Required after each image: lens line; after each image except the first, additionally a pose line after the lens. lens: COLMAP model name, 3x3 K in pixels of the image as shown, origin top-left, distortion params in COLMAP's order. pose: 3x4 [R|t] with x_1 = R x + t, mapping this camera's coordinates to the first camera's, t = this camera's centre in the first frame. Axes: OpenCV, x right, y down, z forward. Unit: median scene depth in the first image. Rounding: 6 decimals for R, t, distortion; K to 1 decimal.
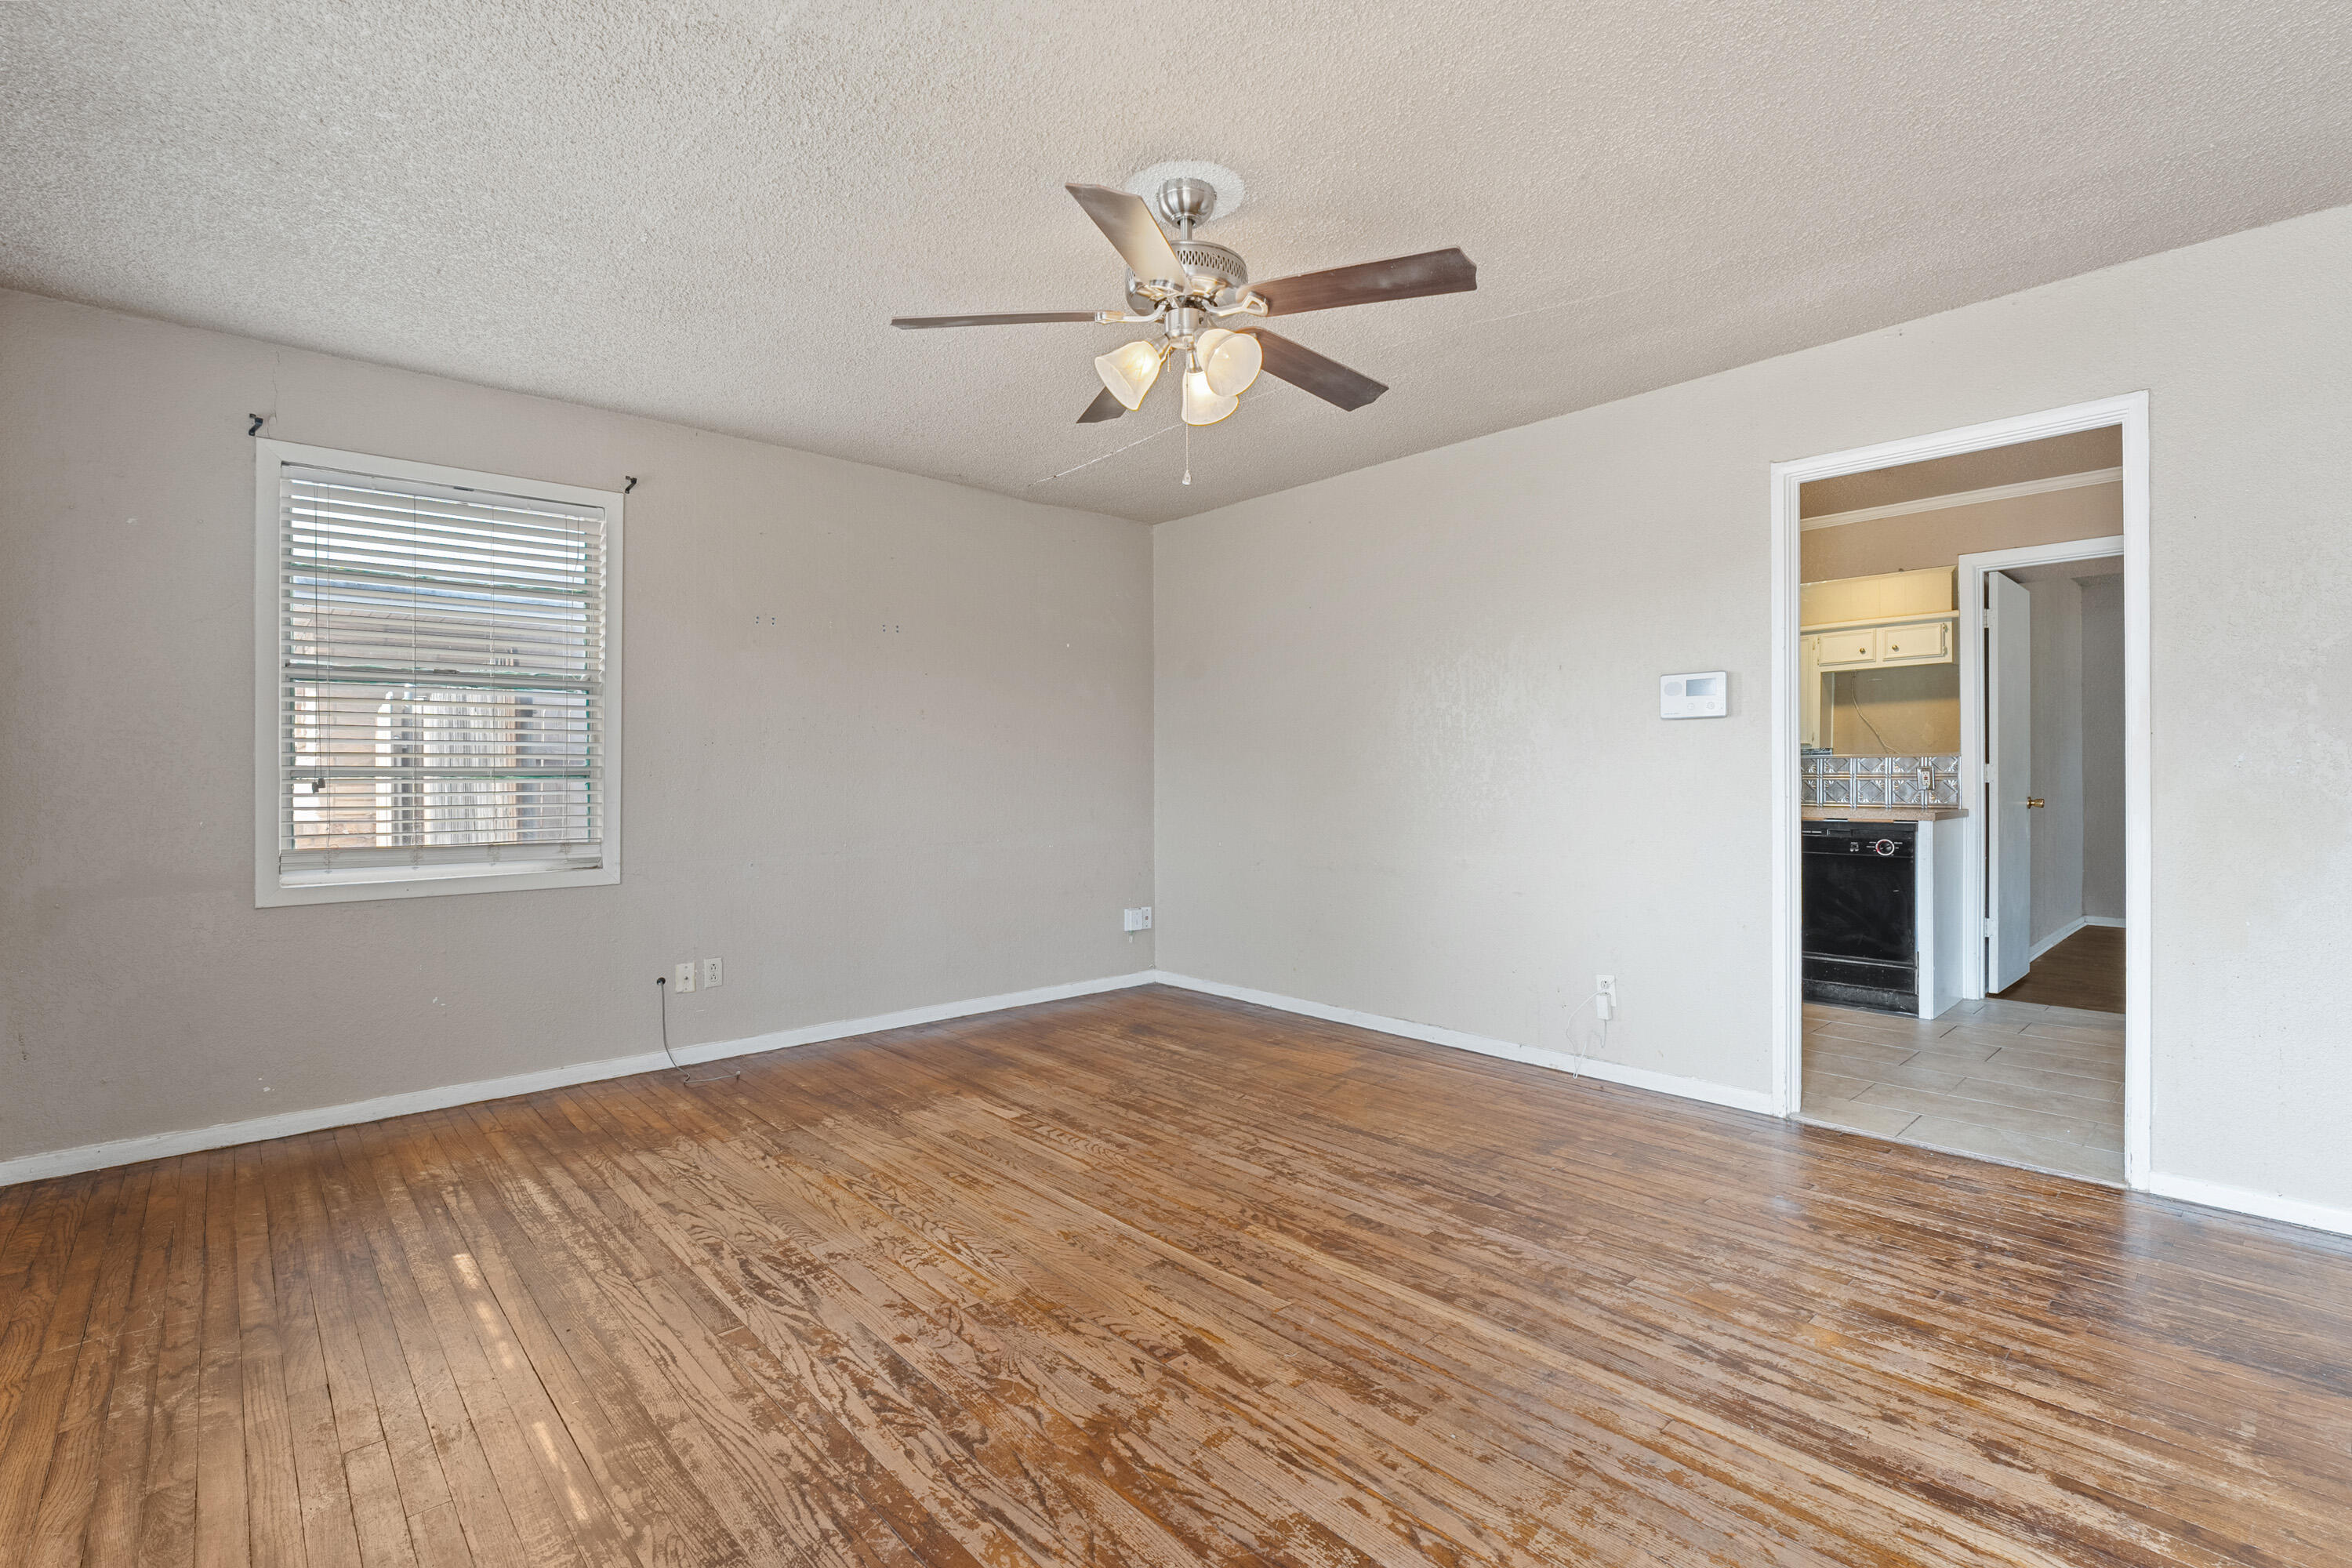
lens RADIAL K [[1054.7, 0, 1179.9], [0, 1054.7, 782.9], [0, 0, 1]] dist [-0.008900, 0.003631]
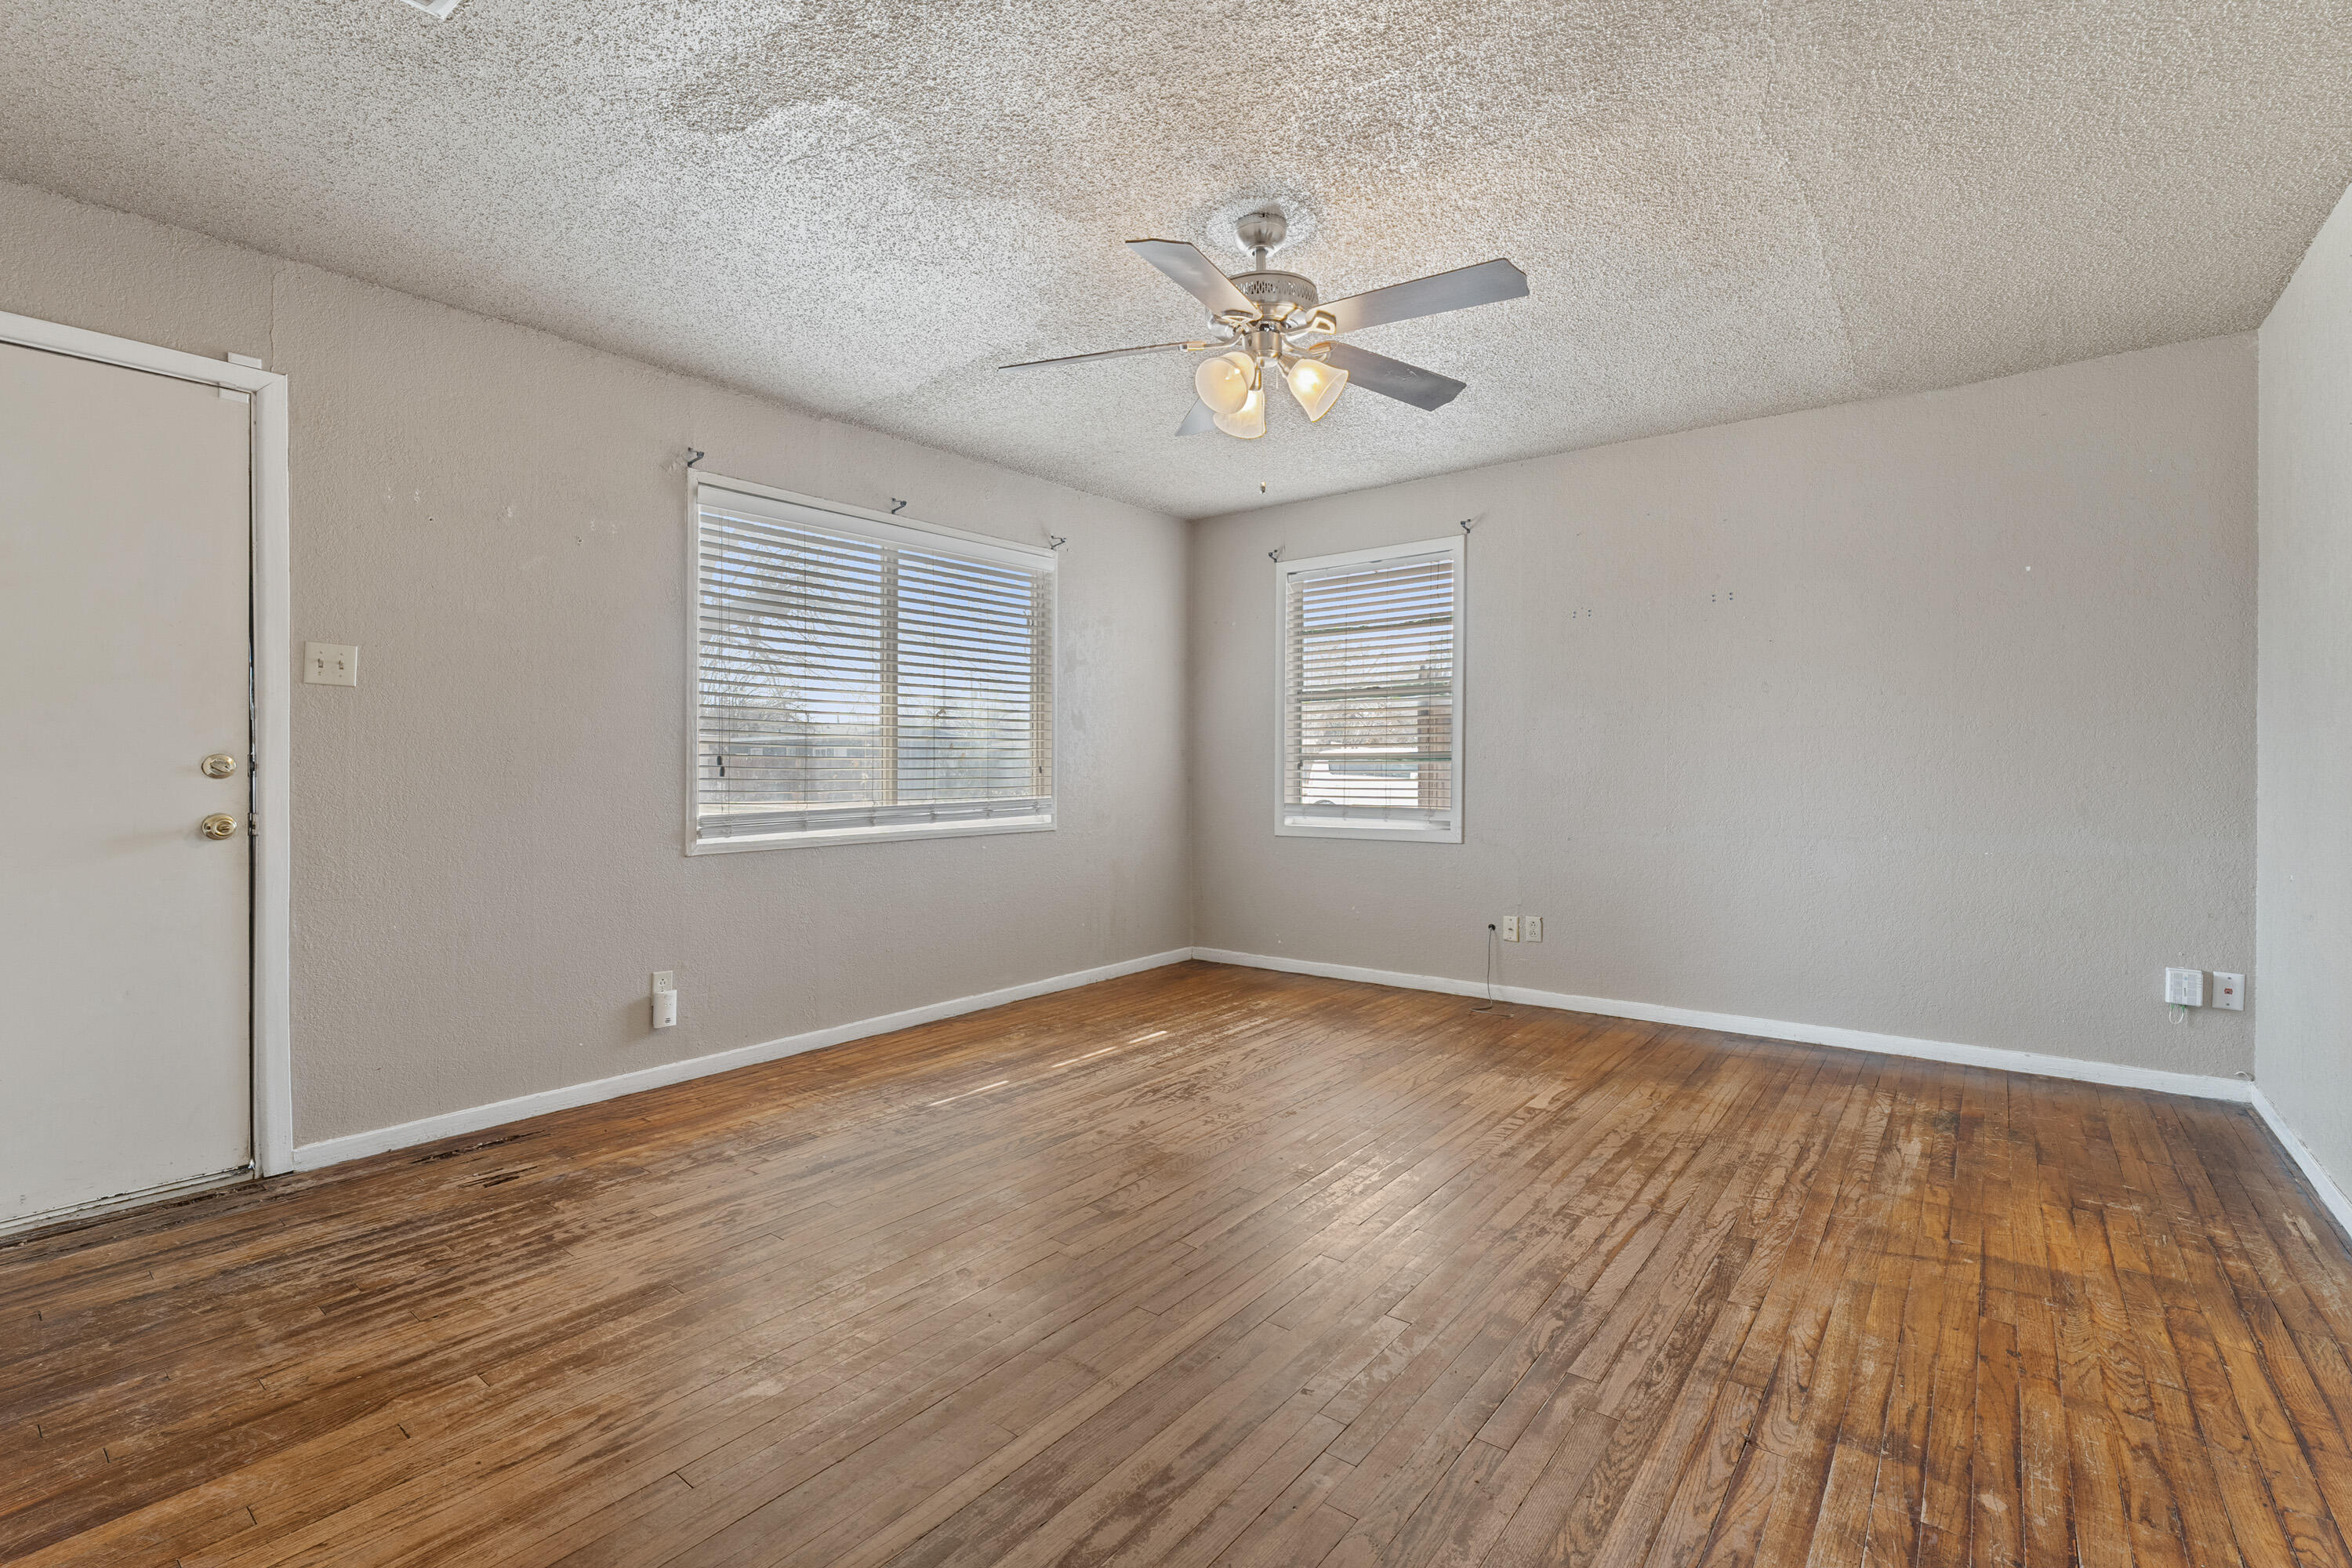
lens RADIAL K [[1054.7, 0, 1179.9], [0, 1054.7, 763.1], [0, 0, 1]] dist [-0.008900, 0.003631]
pose [[0.166485, 0.002382, -0.986041, 0.855566], [-0.000941, 0.999997, 0.002257, -0.003787], [0.986043, 0.000552, 0.166487, 0.588204]]
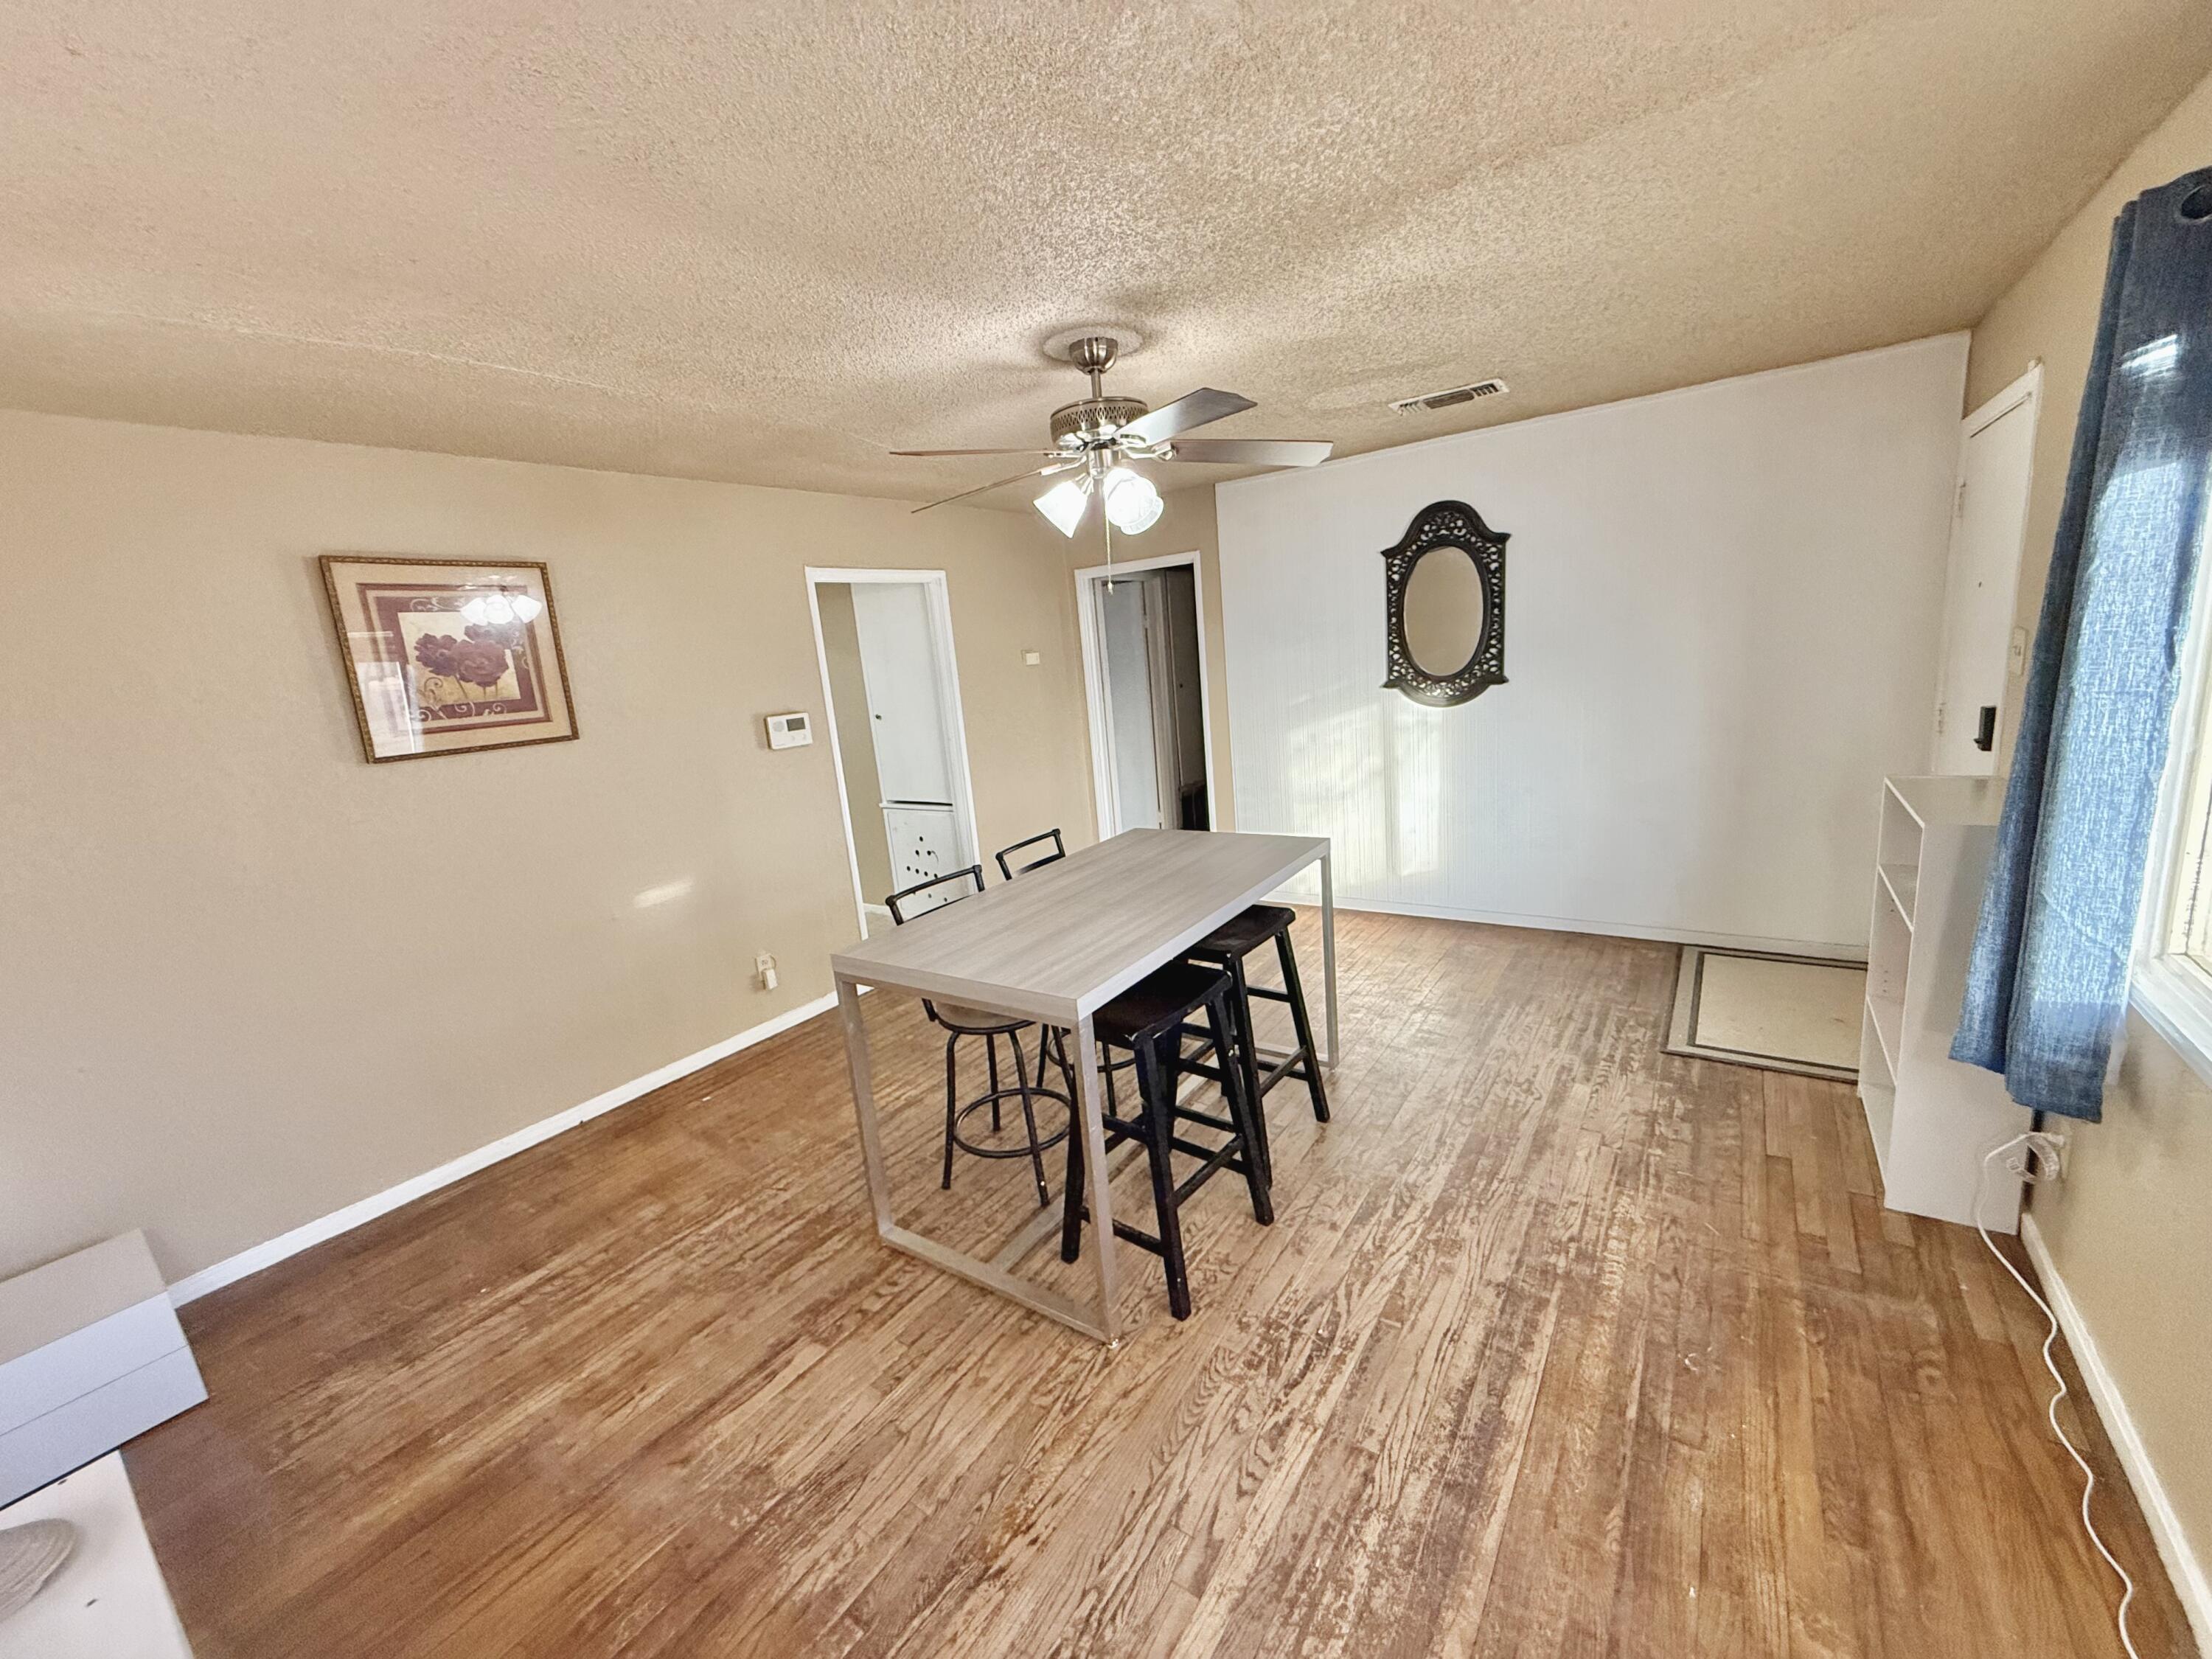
lens RADIAL K [[879.0, 0, 1087.7], [0, 879.0, 826.9], [0, 0, 1]] dist [0.007009, -0.000553]
pose [[-0.200498, -0.177219, 0.963532, -0.849158], [0.098114, 0.974926, 0.199731, -0.180201], [-0.974769, 0.134581, -0.178084, 0.999392]]
